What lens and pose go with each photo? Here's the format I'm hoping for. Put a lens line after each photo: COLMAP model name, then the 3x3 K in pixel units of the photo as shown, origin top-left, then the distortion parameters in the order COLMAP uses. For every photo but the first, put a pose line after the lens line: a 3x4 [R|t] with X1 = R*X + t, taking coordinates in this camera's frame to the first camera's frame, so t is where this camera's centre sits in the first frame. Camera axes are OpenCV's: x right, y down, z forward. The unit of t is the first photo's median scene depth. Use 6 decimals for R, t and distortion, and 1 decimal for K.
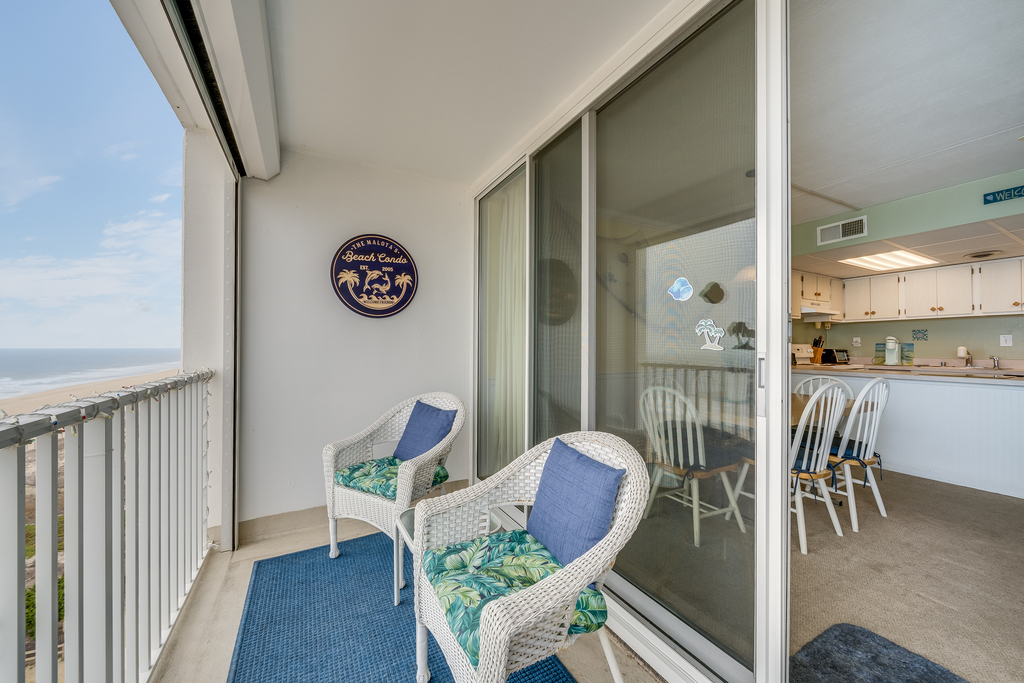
lens RADIAL K [[384.7, 0, 507.6], [0, 384.7, 341.2], [0, 0, 1]] dist [-0.002543, -0.000034]
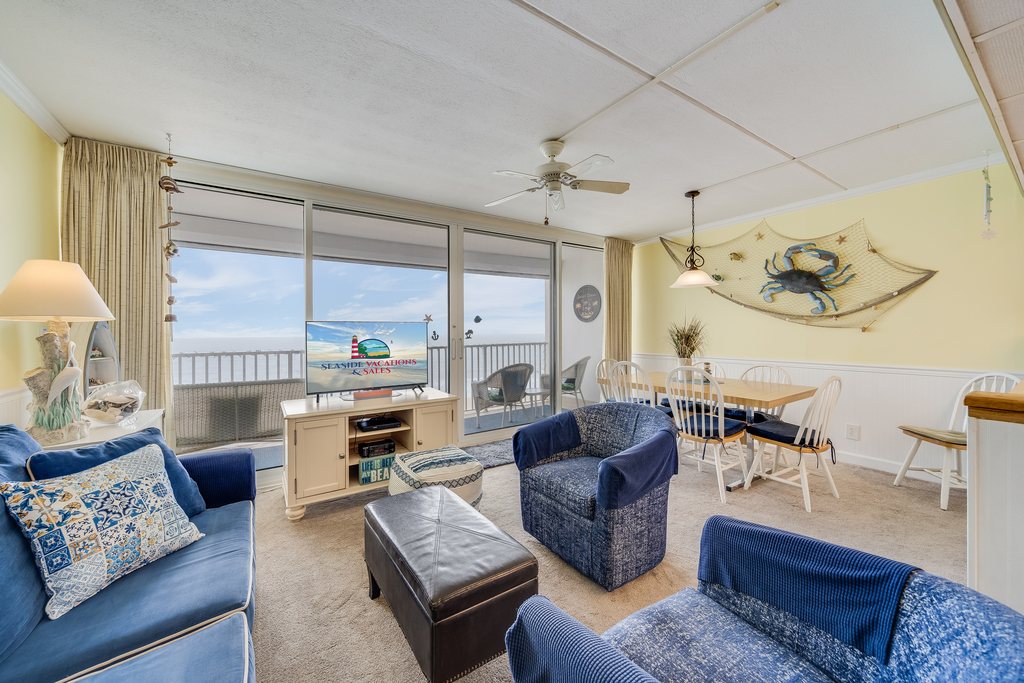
lens RADIAL K [[383.0, 0, 518.3], [0, 383.0, 324.7], [0, 0, 1]] dist [-0.006801, -0.000449]
pose [[0.122750, -0.017355, -0.992286, 1.017390], [0.022719, 0.999634, -0.014673, -0.013256], [0.992177, -0.020743, 0.123100, 0.186848]]
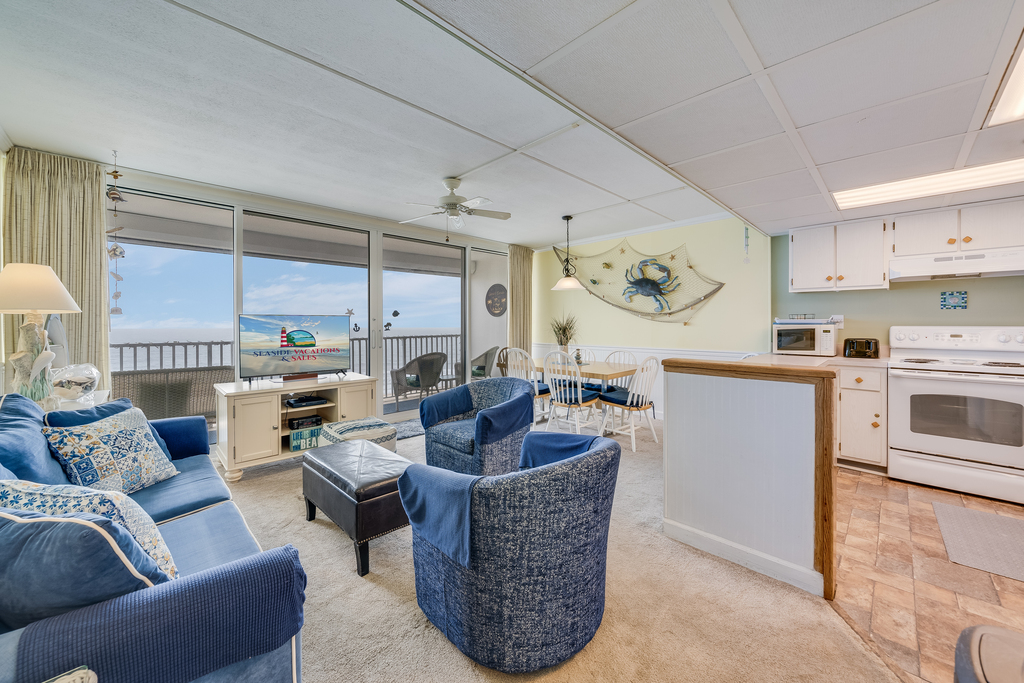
lens RADIAL K [[383.0, 0, 508.5], [0, 383.0, 324.1], [0, 0, 1]] dist [-0.006801, -0.000449]
pose [[0.286345, -0.001014, -0.958126, 1.193723], [0.017758, 0.999833, 0.004249, -0.011656], [0.957962, -0.018231, 0.286315, 0.199159]]
